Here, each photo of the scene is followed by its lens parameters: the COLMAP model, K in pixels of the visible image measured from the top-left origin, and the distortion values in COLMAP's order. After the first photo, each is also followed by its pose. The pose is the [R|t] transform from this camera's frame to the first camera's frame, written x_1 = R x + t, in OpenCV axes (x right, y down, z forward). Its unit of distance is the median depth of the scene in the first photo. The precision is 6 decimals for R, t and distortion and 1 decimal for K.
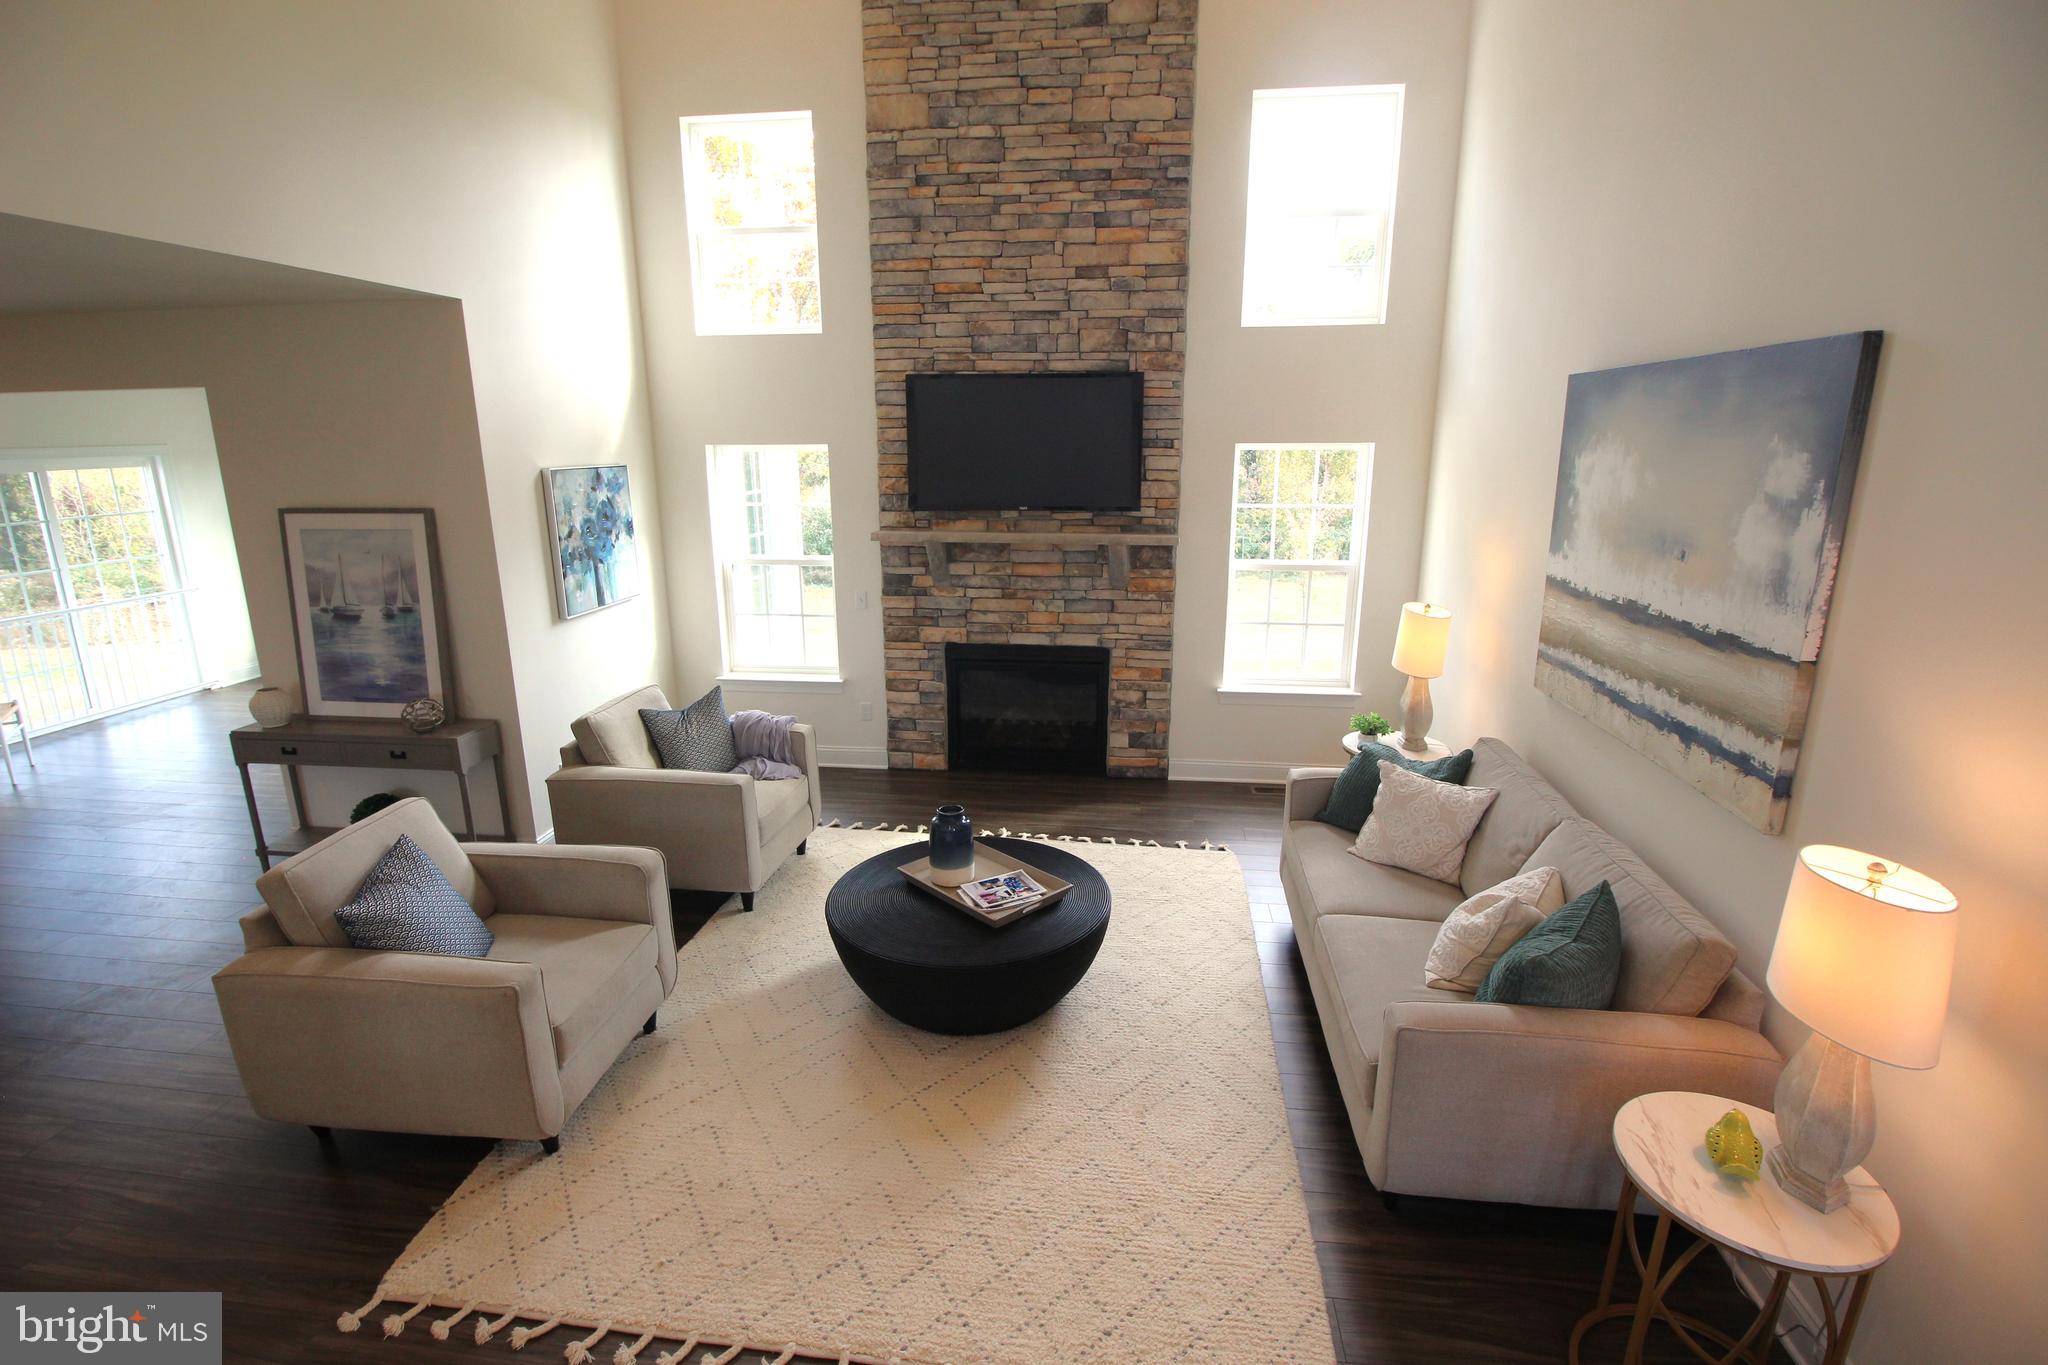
lens RADIAL K [[972.4, 0, 1031.5], [0, 972.4, 682.8], [0, 0, 1]] dist [-0.008126, -0.008963]
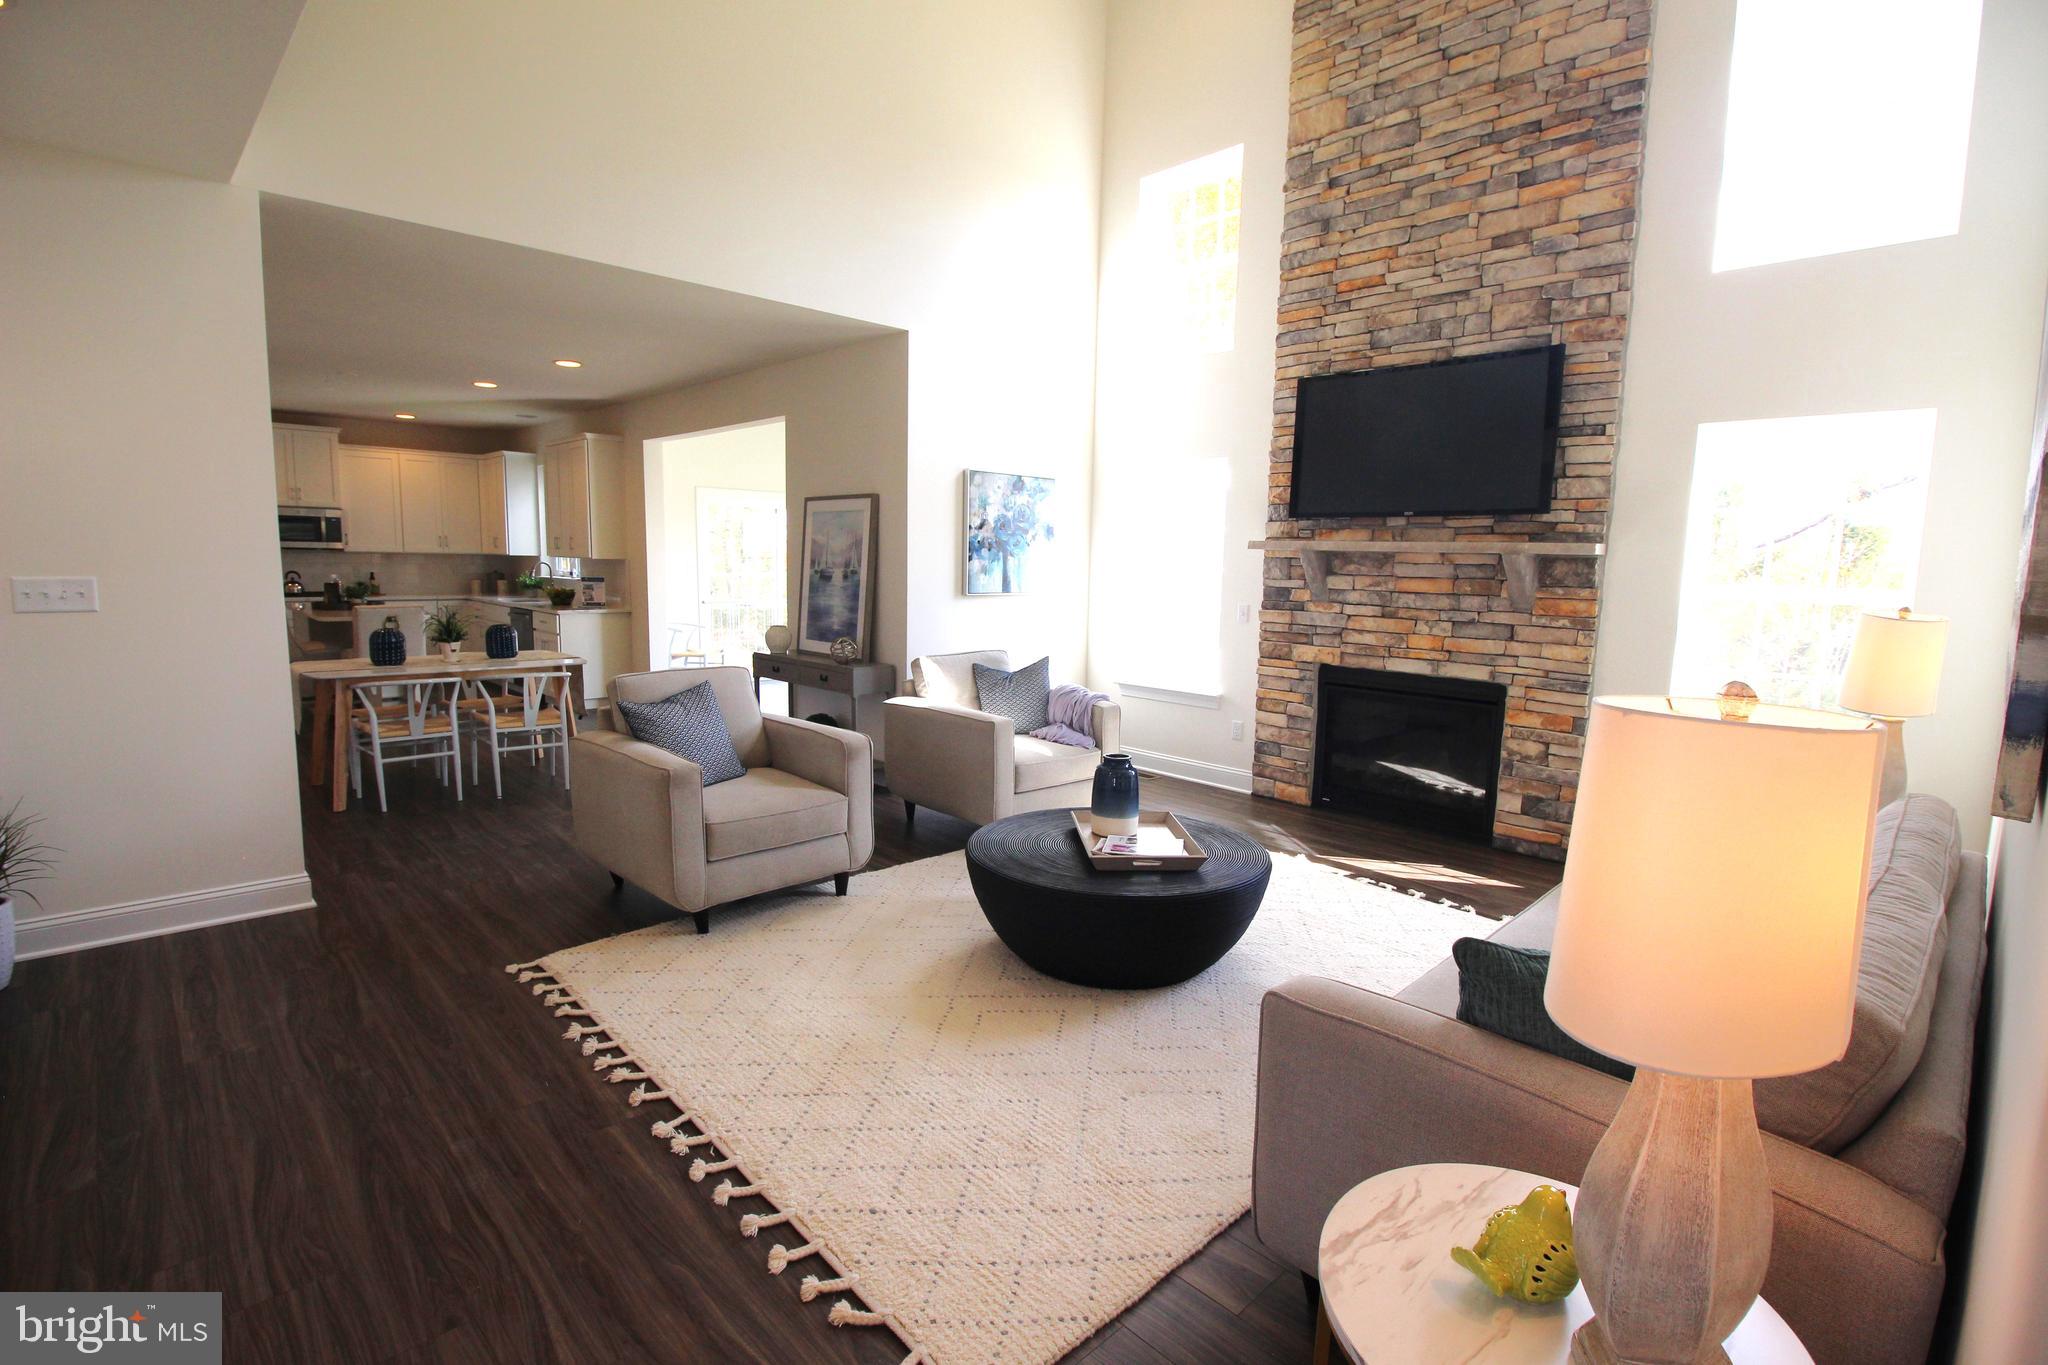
lens RADIAL K [[972.4, 0, 1018.3], [0, 972.4, 682.3], [0, 0, 1]] dist [-0.008126, -0.008963]
pose [[0.762596, 0.098080, -0.639396, 0.315068], [-0.182242, 0.980976, -0.066881, 0.099074], [0.620673, 0.167528, 0.765963, 0.136733]]
